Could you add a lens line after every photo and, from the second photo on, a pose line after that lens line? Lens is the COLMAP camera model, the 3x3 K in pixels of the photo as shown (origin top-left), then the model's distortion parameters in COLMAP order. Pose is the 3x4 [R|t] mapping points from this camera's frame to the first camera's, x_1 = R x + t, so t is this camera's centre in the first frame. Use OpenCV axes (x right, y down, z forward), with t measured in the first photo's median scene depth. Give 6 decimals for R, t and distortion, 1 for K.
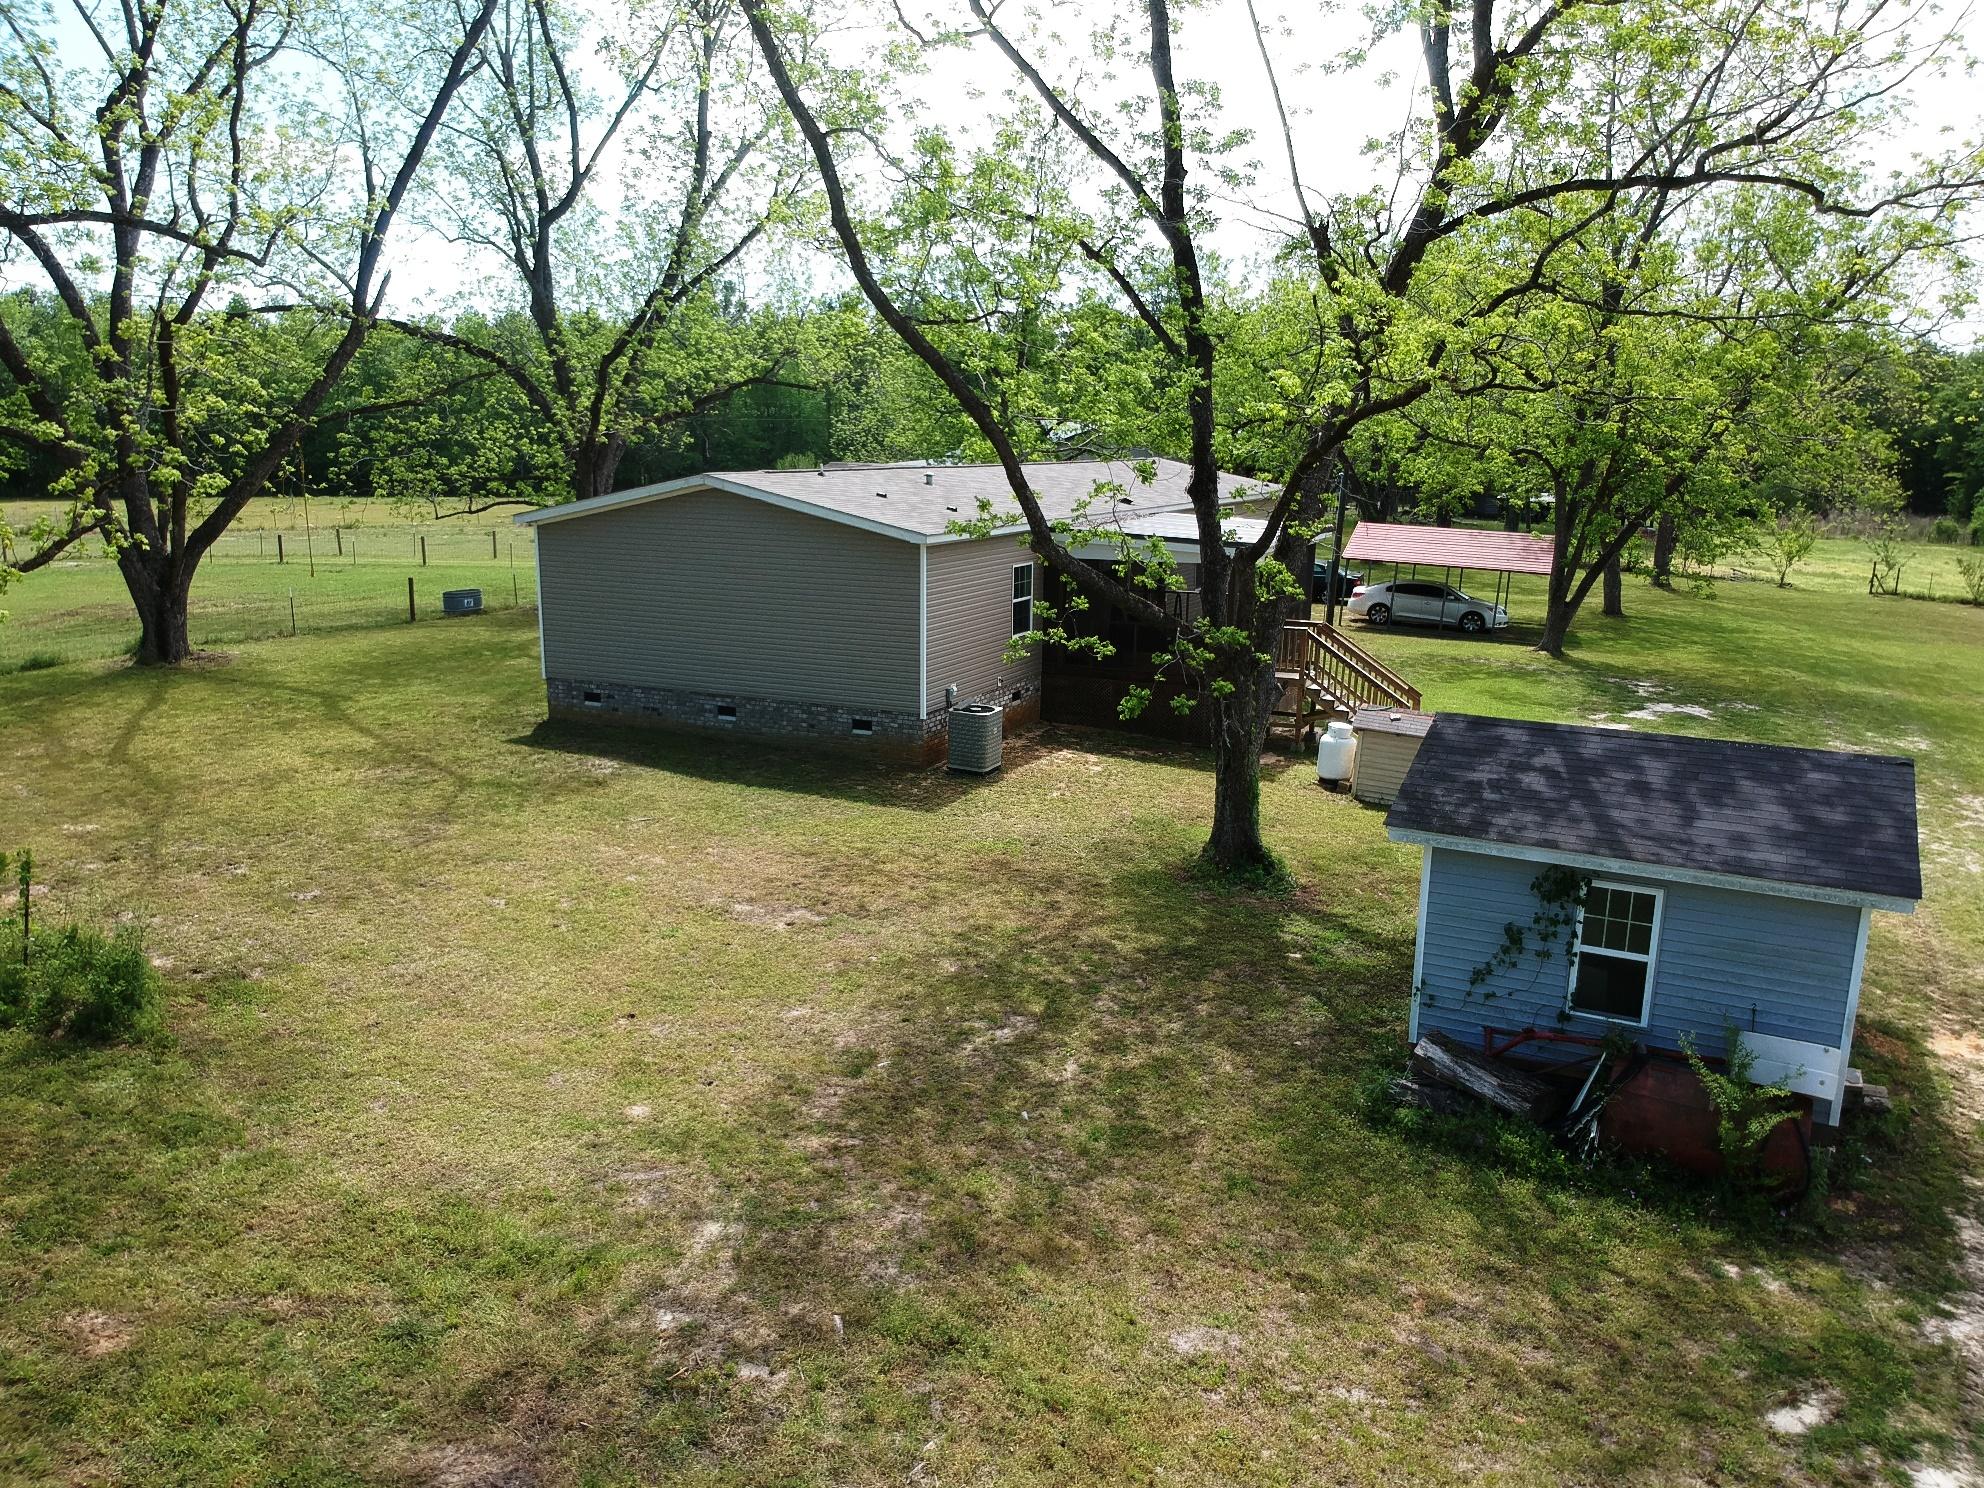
lens RADIAL K [[1458.8, 0, 990.9], [0, 1458.8, 760.3], [0, 0, 1]] dist [0.058294, -0.131352]
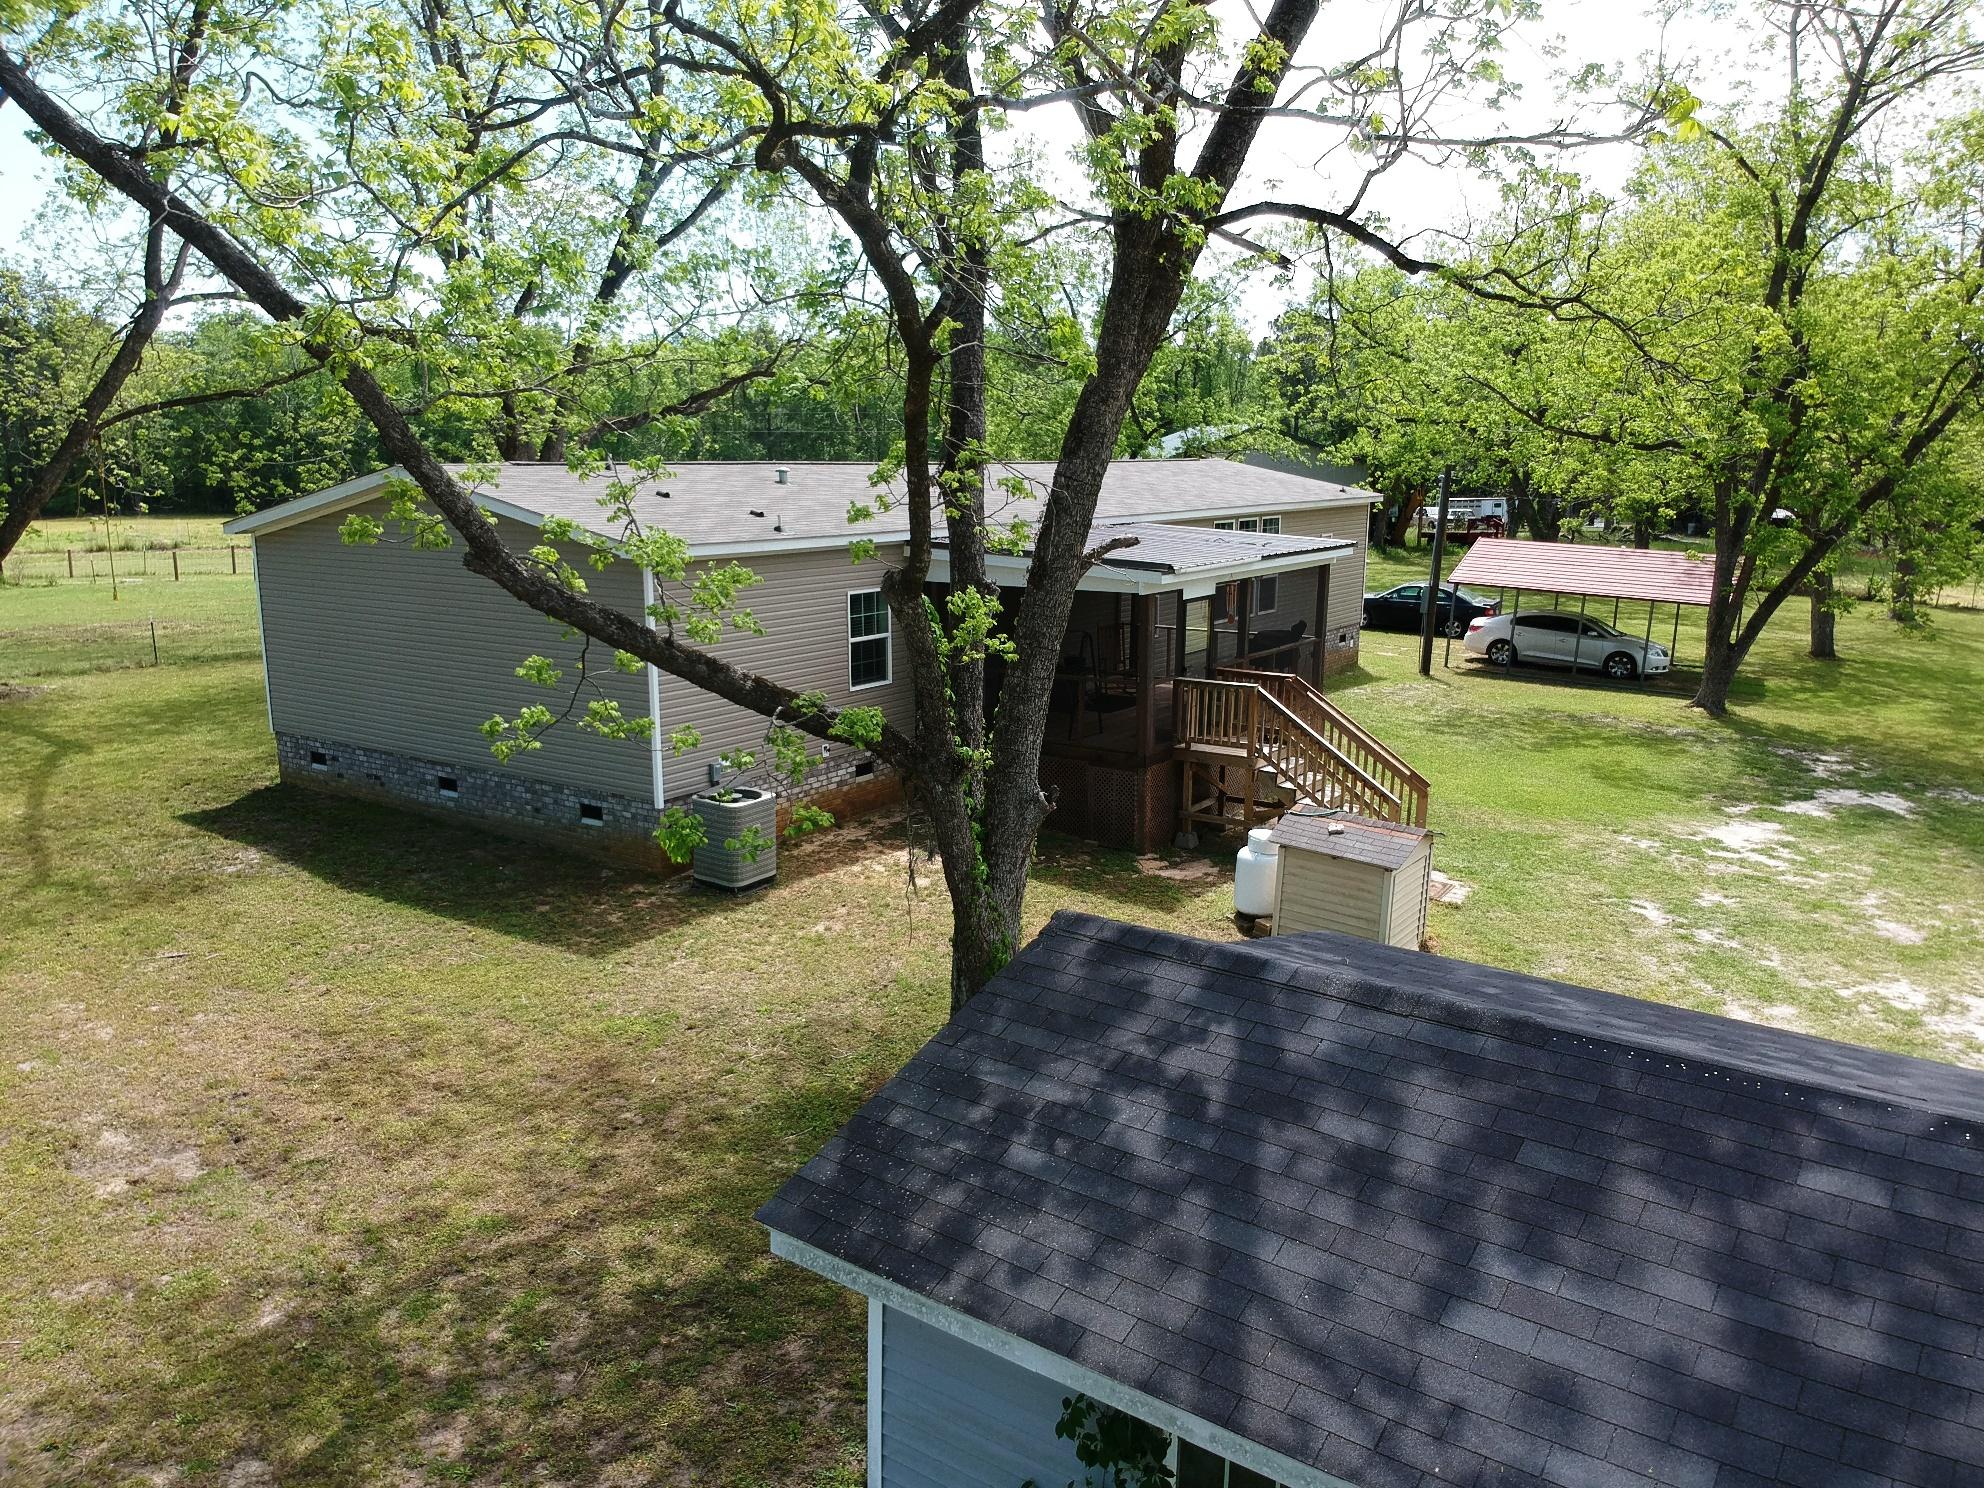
lens RADIAL K [[1513.4, 0, 993.5], [0, 1513.4, 733.4], [0, 0, 1]] dist [-0.004616, -0.021660]
pose [[0.990135, 0.019887, -0.138698, 0.210349], [-0.024793, 0.999123, -0.033735, -0.043517], [0.137905, 0.036841, 0.989760, 0.308123]]
